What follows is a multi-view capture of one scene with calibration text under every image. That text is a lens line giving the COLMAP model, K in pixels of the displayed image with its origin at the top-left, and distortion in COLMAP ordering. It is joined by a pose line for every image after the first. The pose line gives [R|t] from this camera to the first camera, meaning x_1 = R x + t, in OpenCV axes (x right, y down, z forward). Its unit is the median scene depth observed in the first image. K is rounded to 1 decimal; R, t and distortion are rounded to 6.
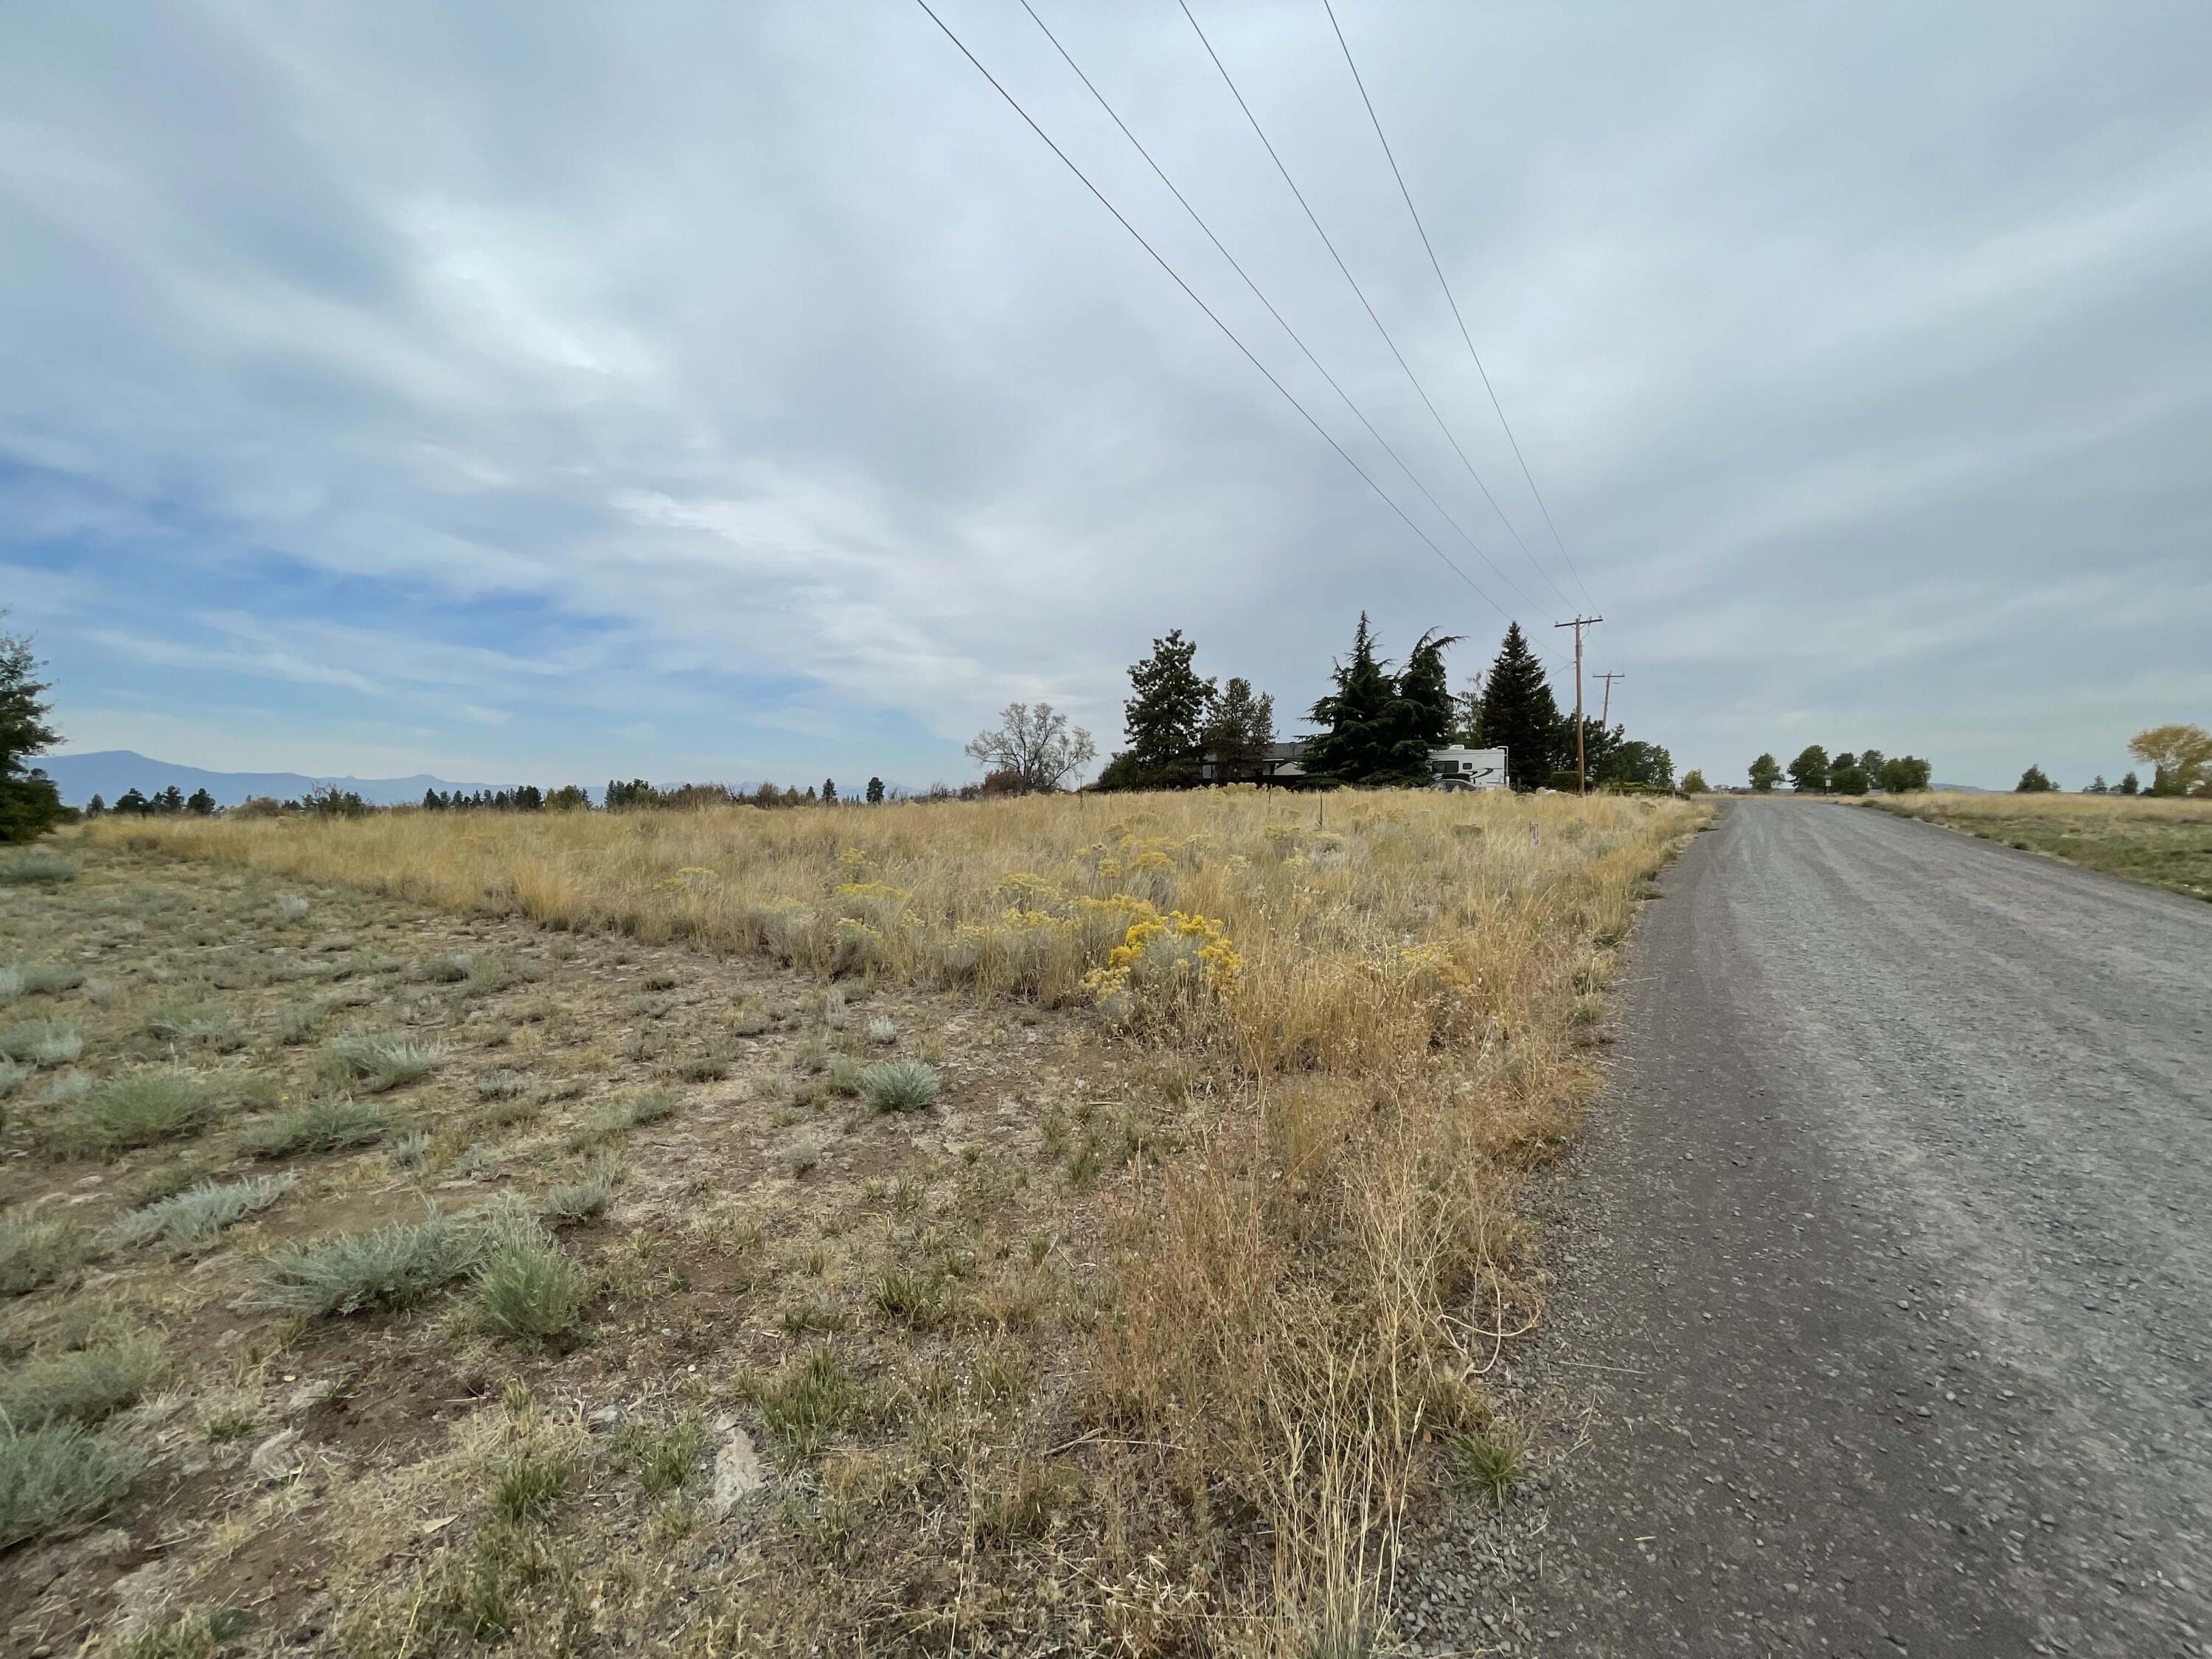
lens RADIAL K [[891.4, 0, 1093.7], [0, 891.4, 915.6], [0, 0, 1]] dist [0.000562, 0.000177]
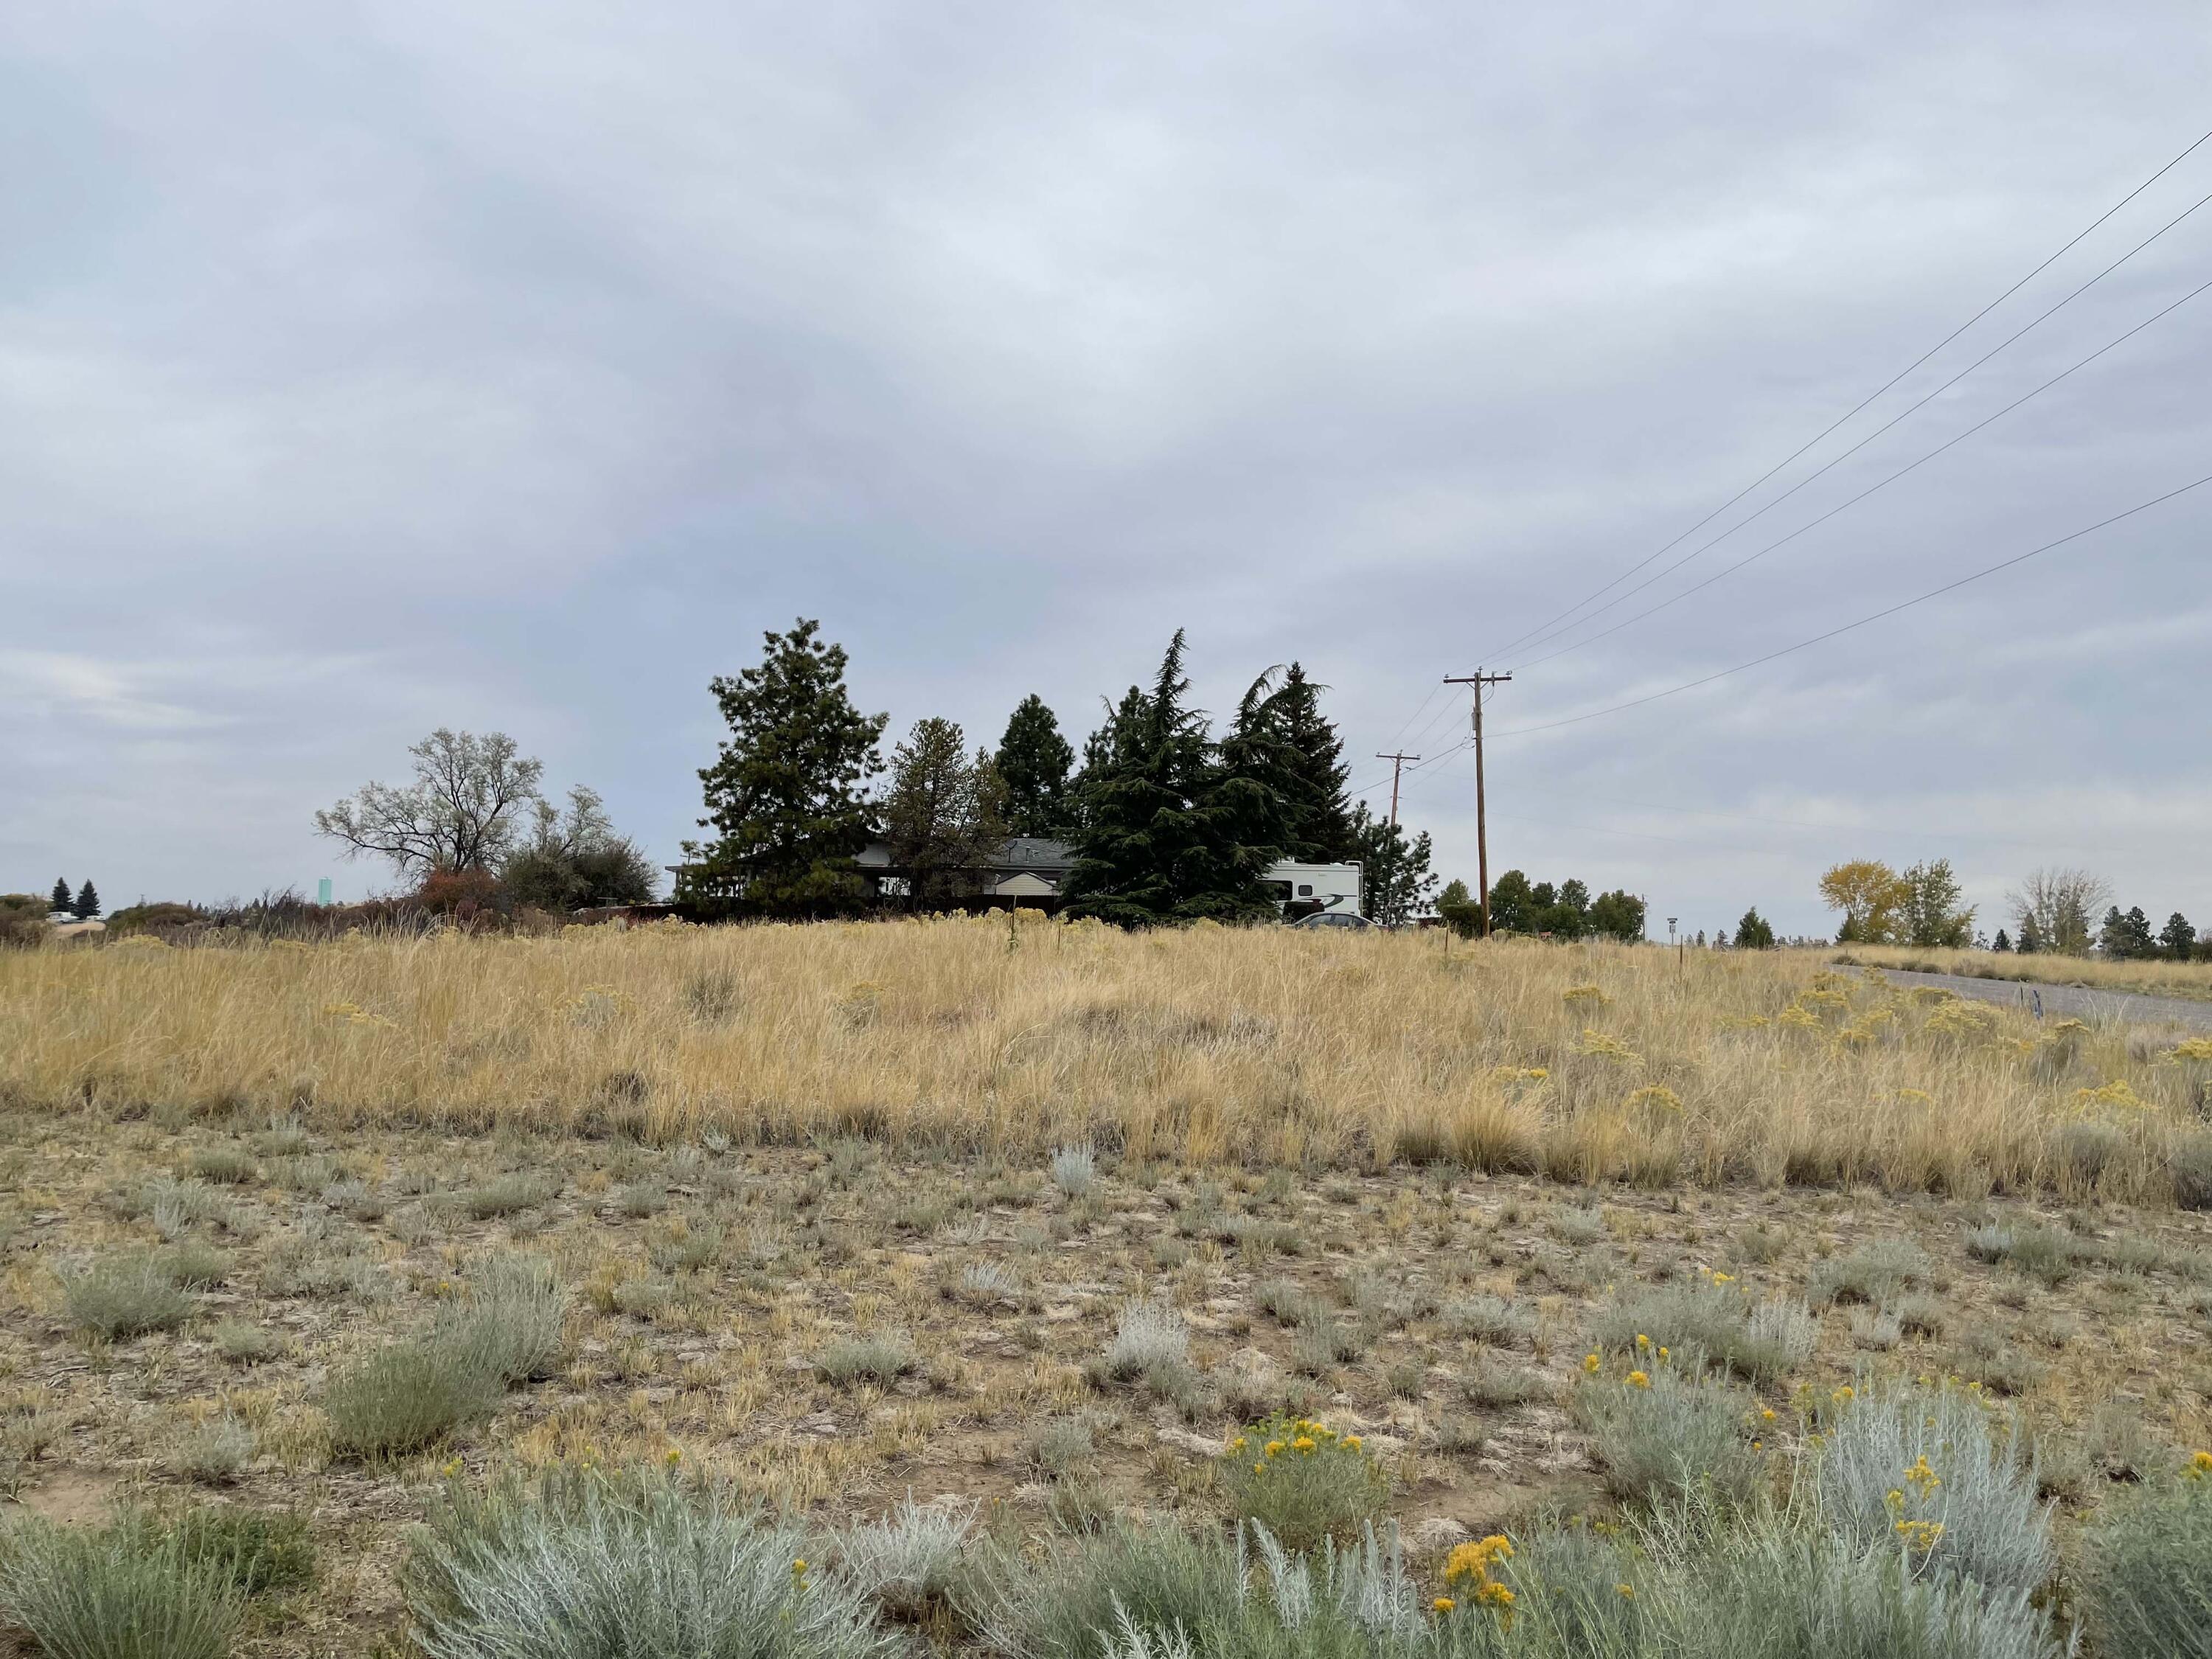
lens RADIAL K [[1695.9, 0, 1088.3], [0, 1695.9, 840.0], [0, 0, 1]] dist [0.044956, -0.035462]
pose [[0.877515, 0.044184, 0.477510, -0.216458], [0.044069, 0.984103, -0.172044, -0.008428], [-0.477521, 0.172014, 0.861618, 0.061729]]
